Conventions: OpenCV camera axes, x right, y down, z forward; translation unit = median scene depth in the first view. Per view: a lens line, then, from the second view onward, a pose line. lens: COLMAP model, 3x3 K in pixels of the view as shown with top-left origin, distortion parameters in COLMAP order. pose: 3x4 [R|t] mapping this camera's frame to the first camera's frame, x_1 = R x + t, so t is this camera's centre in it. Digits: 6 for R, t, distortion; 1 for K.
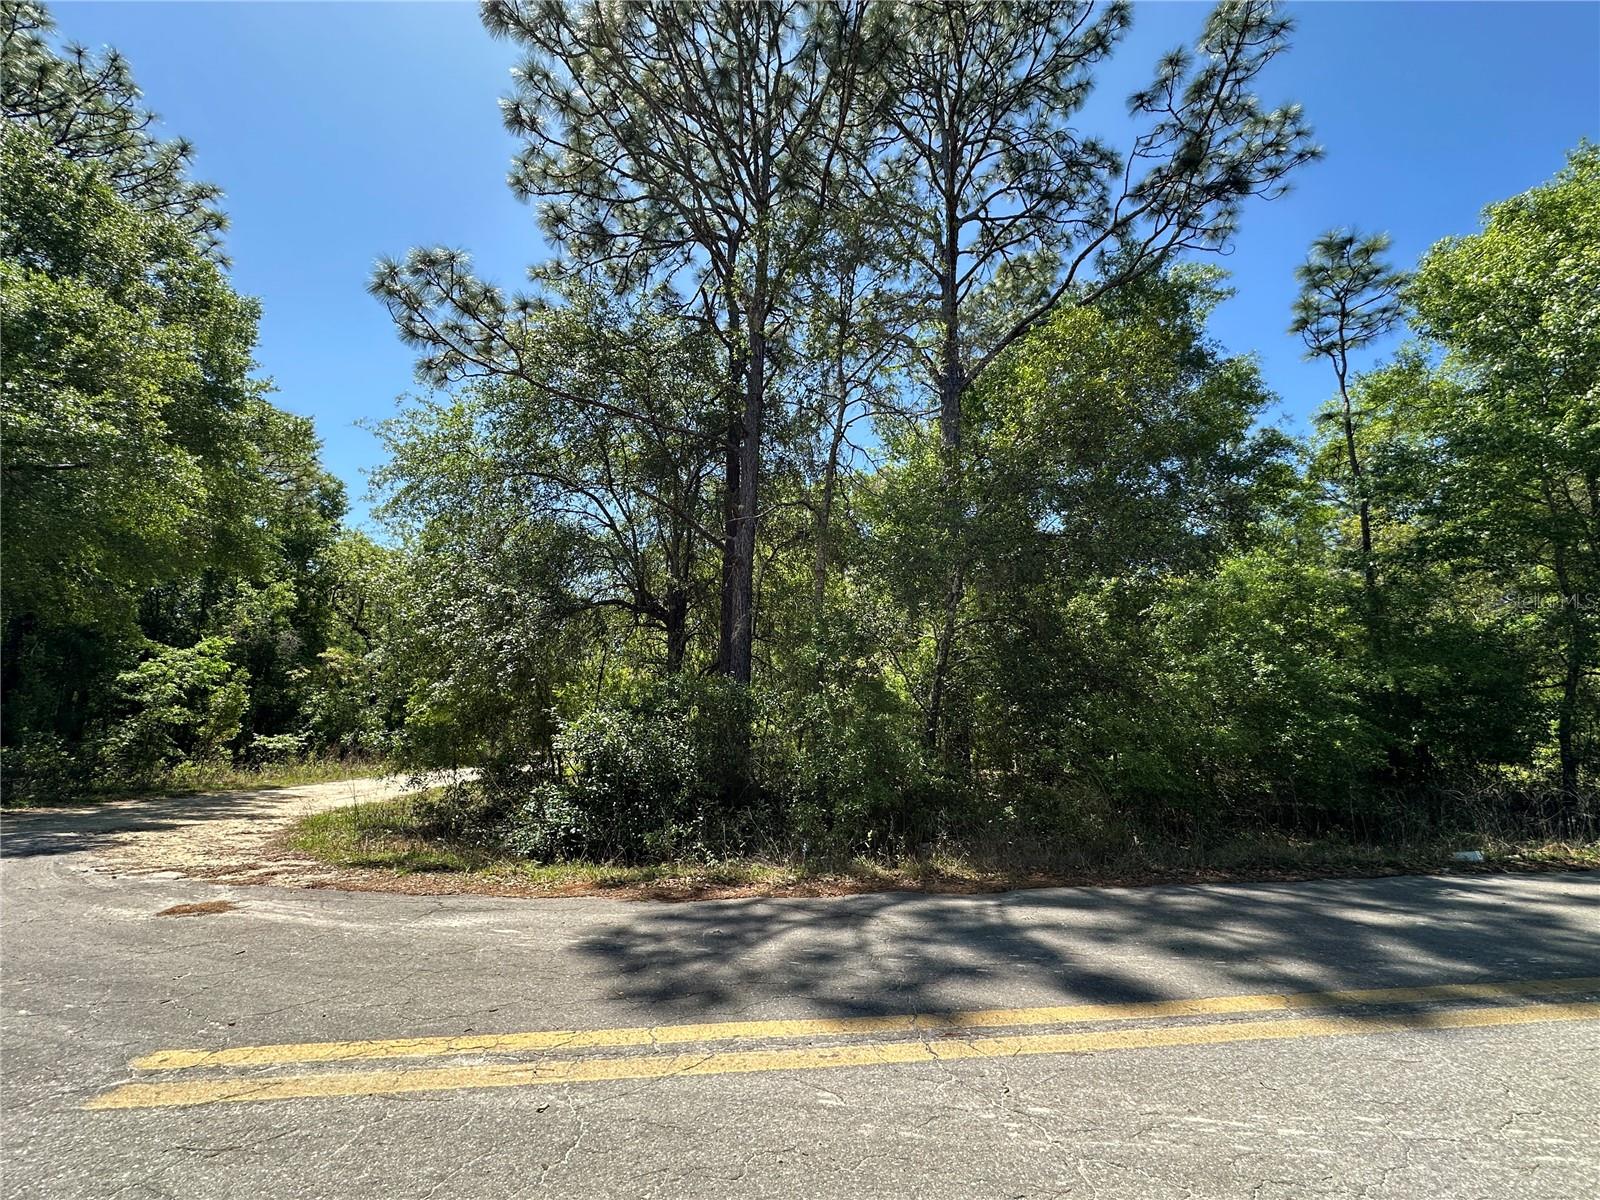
lens RADIAL K [[643.4, 0, 797.1], [0, 643.4, 598.8], [0, 0, 1]] dist [-0.003239, 0.000373]
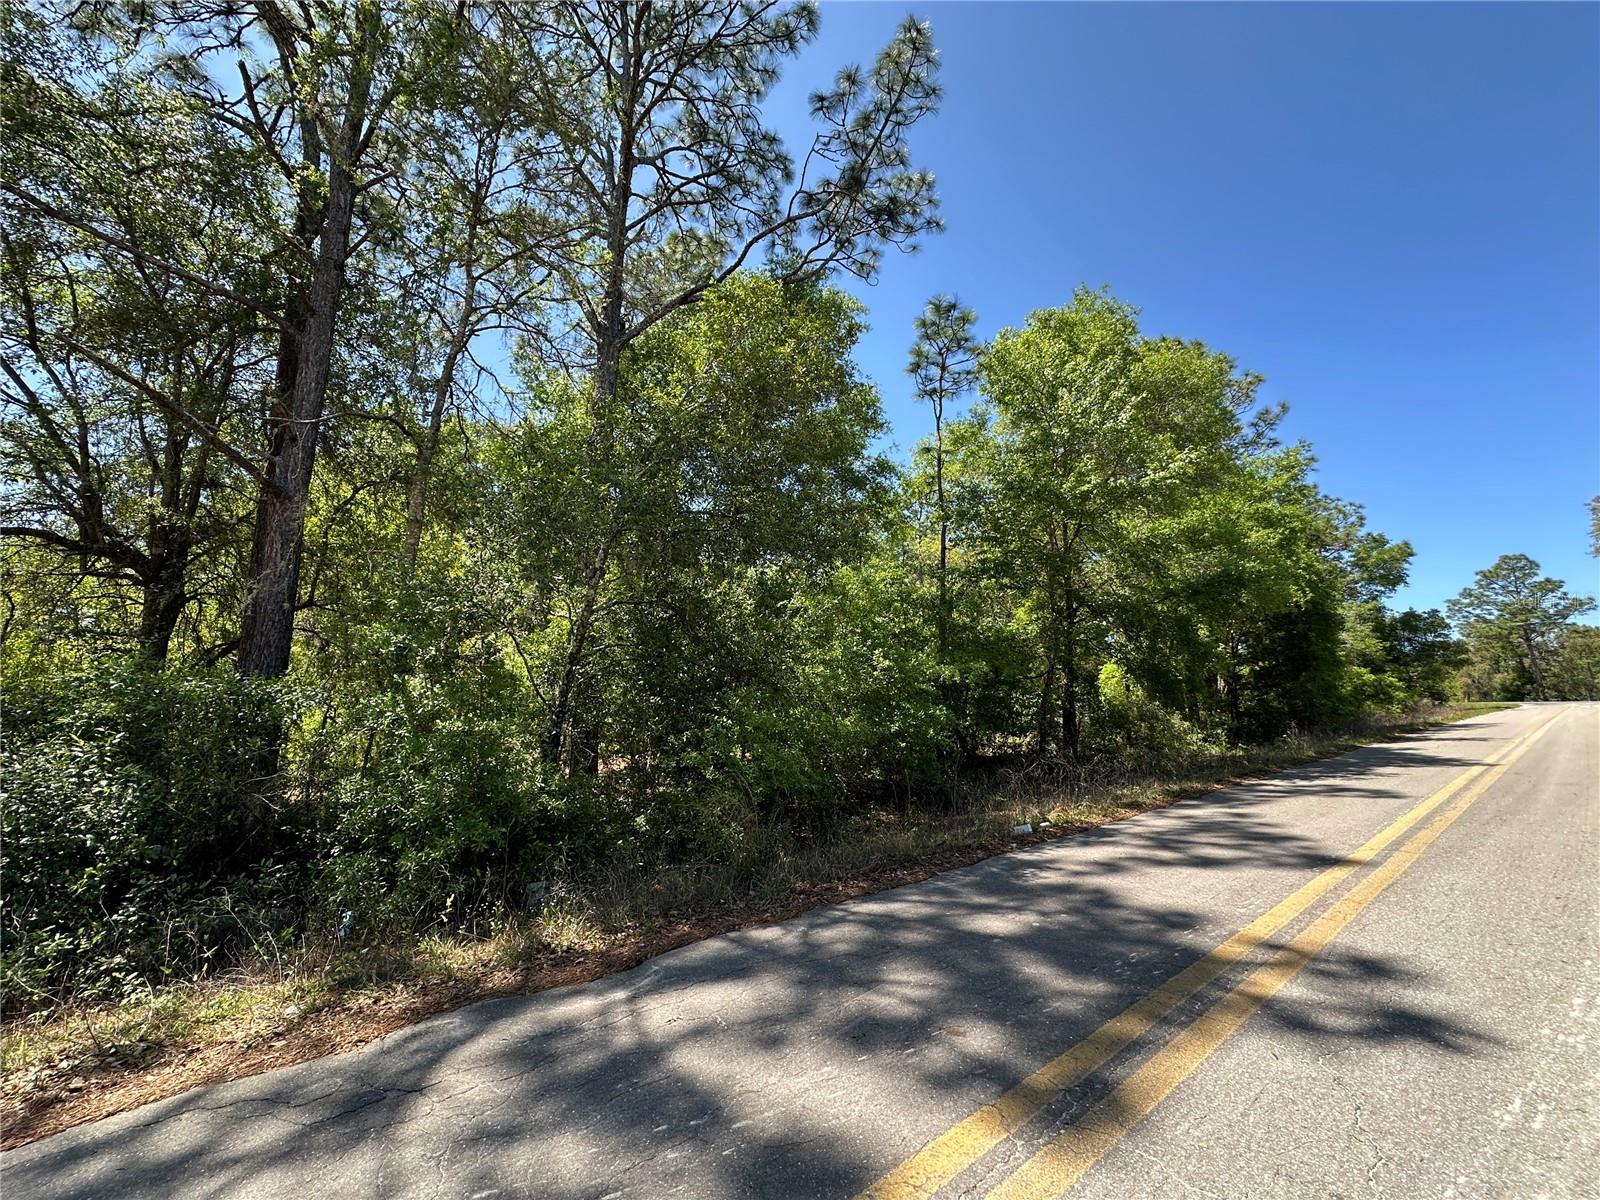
lens RADIAL K [[643.4, 0, 797.1], [0, 643.4, 598.8], [0, 0, 1]] dist [-0.003239, 0.000373]
pose [[0.850445, 0.067090, 0.521769, 0.021473], [-0.083407, 0.996485, 0.007817, 0.002106], [-0.519410, -0.050167, 0.853051, 0.101890]]
